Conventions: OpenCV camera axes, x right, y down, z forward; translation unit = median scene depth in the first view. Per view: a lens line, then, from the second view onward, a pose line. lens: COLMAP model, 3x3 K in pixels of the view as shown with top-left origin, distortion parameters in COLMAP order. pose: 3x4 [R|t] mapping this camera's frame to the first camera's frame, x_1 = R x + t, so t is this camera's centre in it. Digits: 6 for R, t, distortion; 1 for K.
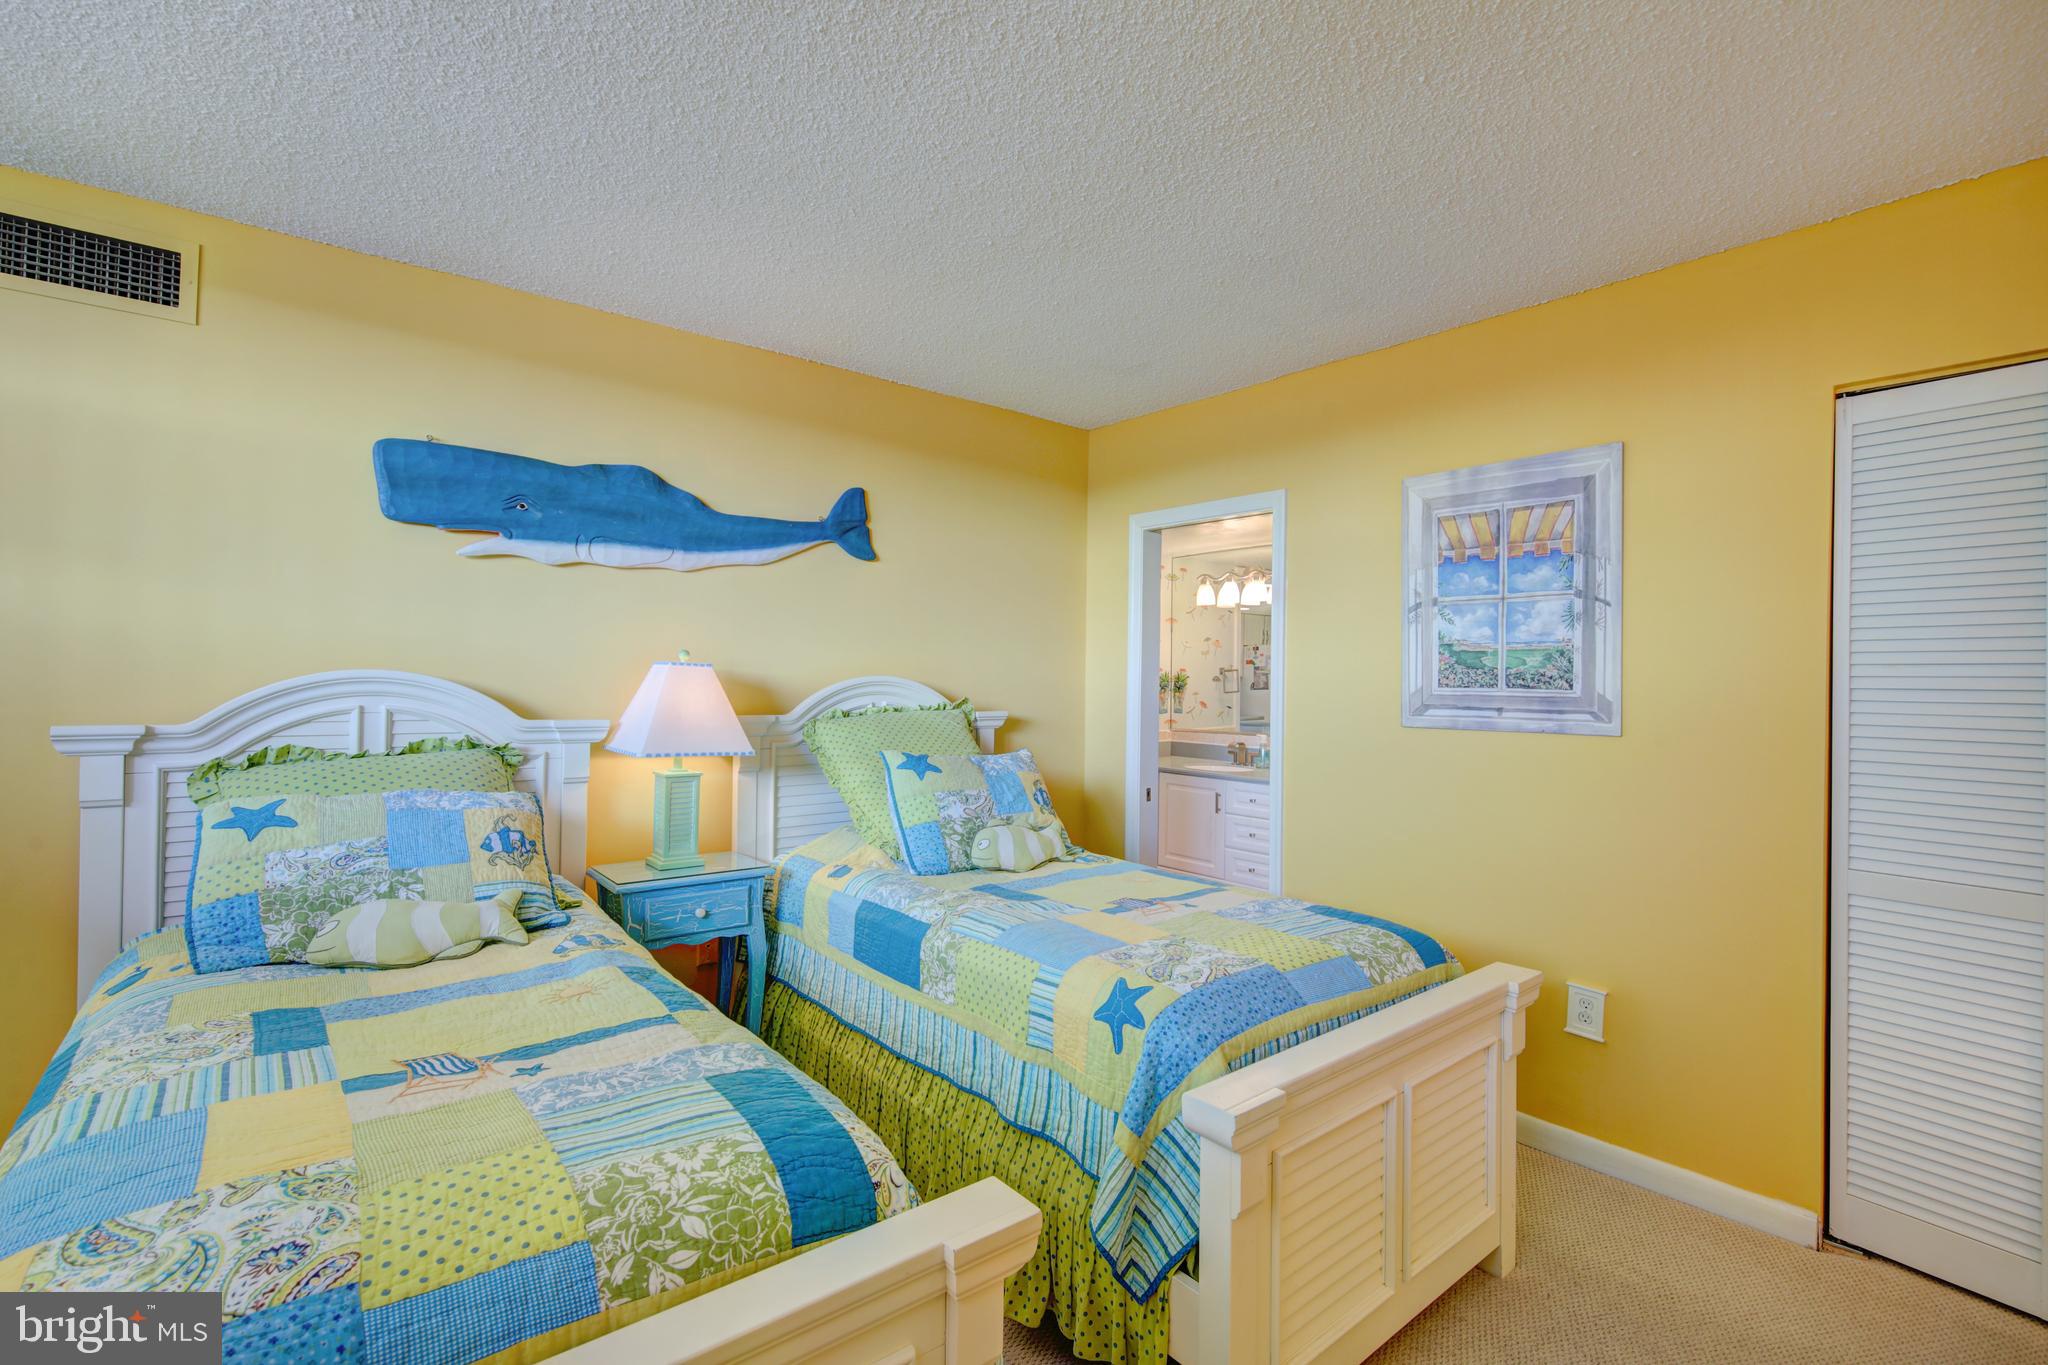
lens RADIAL K [[931.5, 0, 1013.5], [0, 931.5, 678.2], [0, 0, 1]] dist [0.011857, -0.001130]
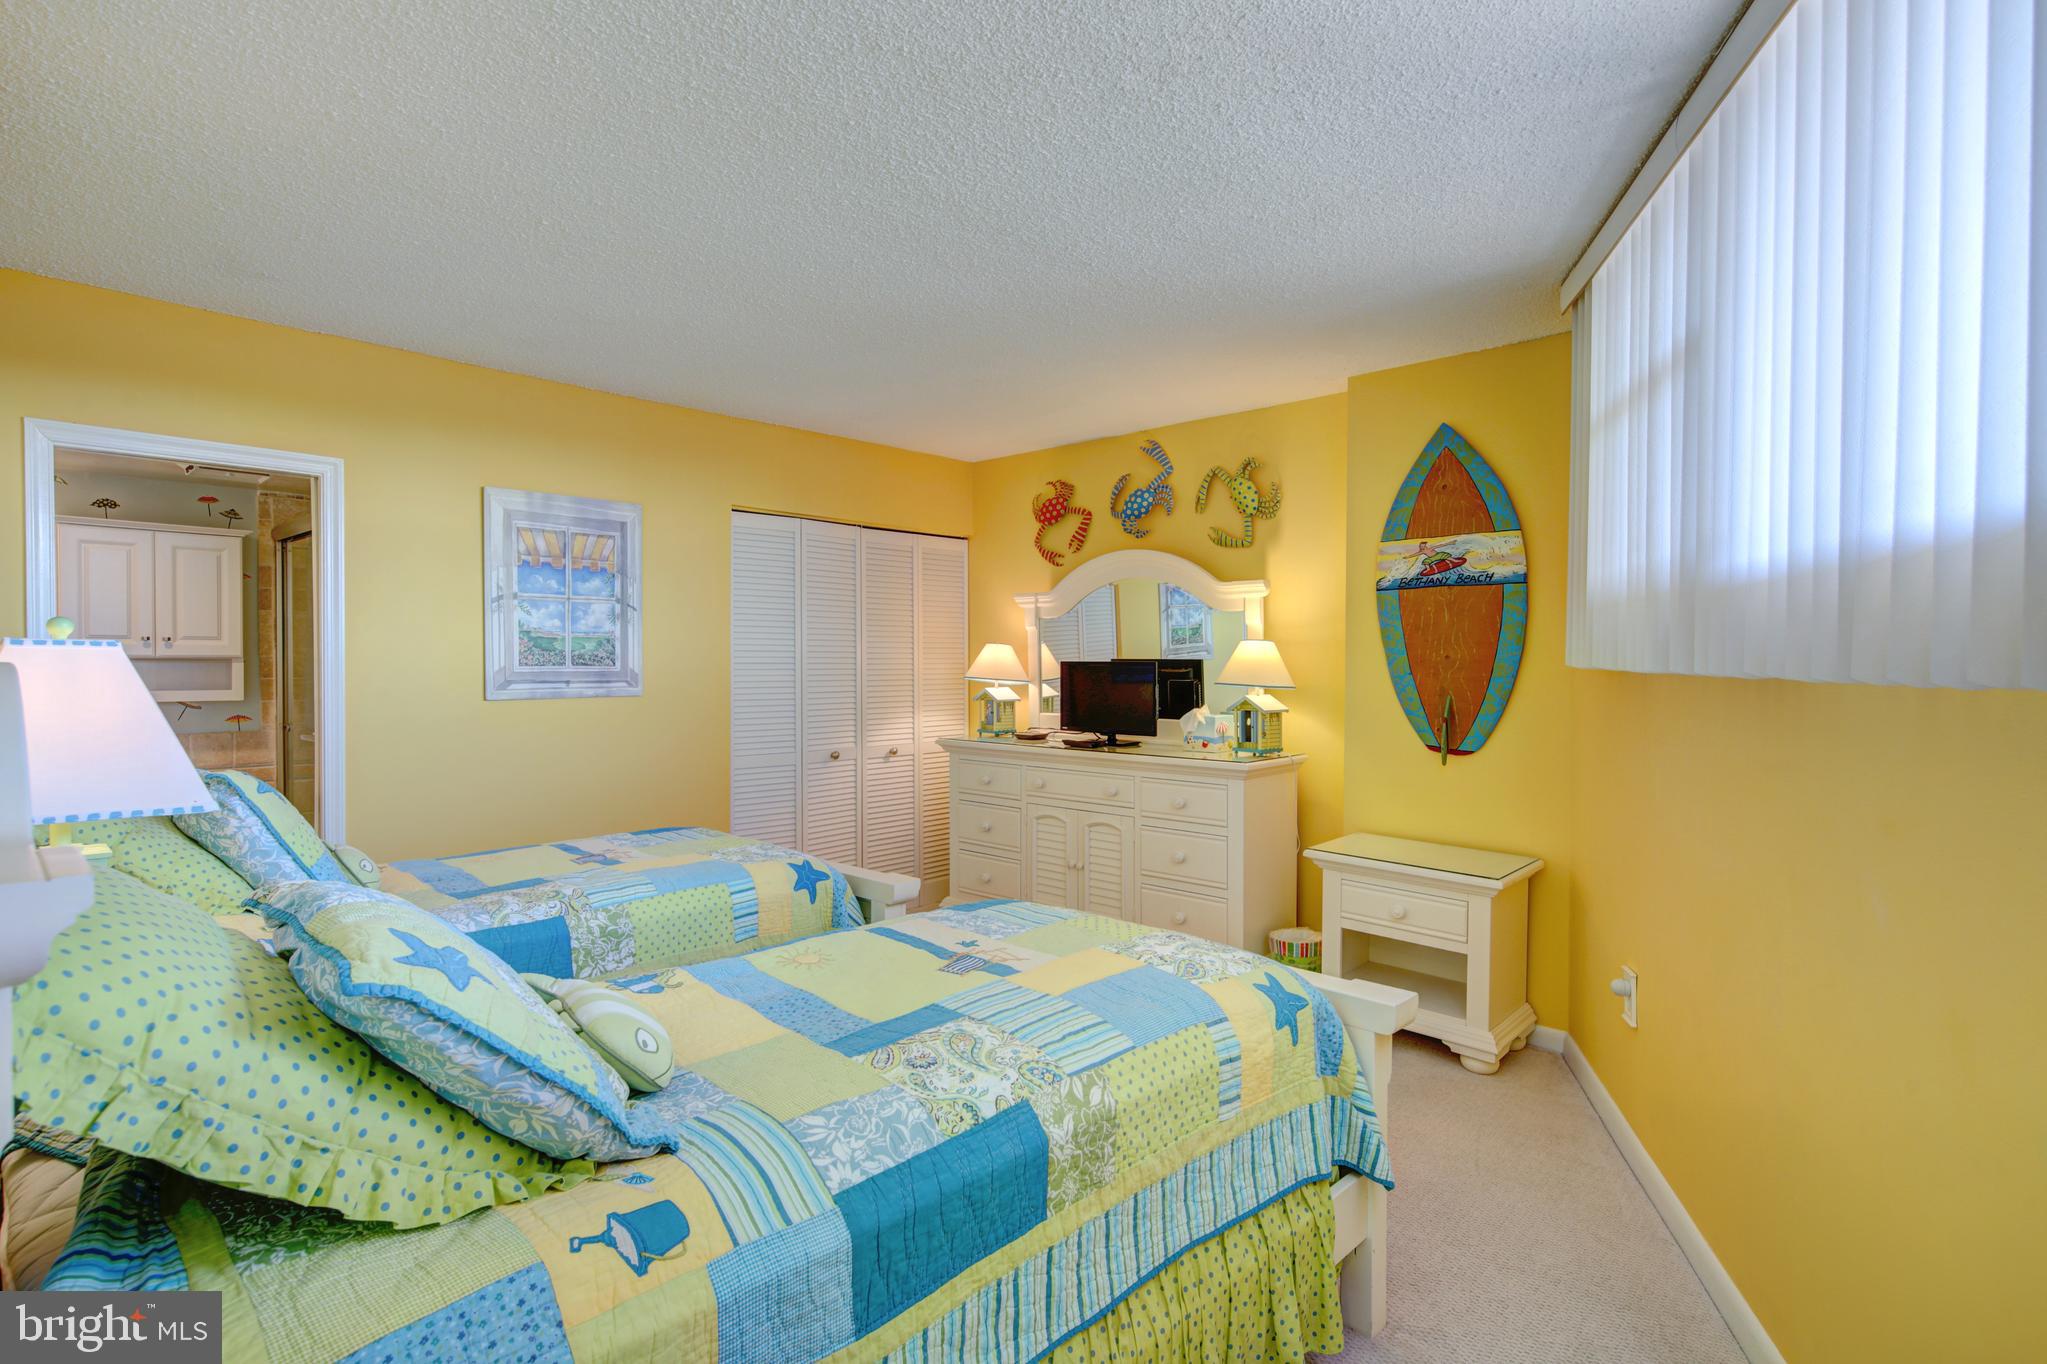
lens RADIAL K [[1040.7, 0, 1020.4], [0, 1040.7, 676.8], [0, 0, 1]] dist [0.012078, -0.000014]
pose [[-0.148761, -0.024652, 0.988566, -1.065875], [-0.001180, 0.999693, 0.024752, -0.011514], [-0.988872, 0.002515, -0.148744, 0.593613]]
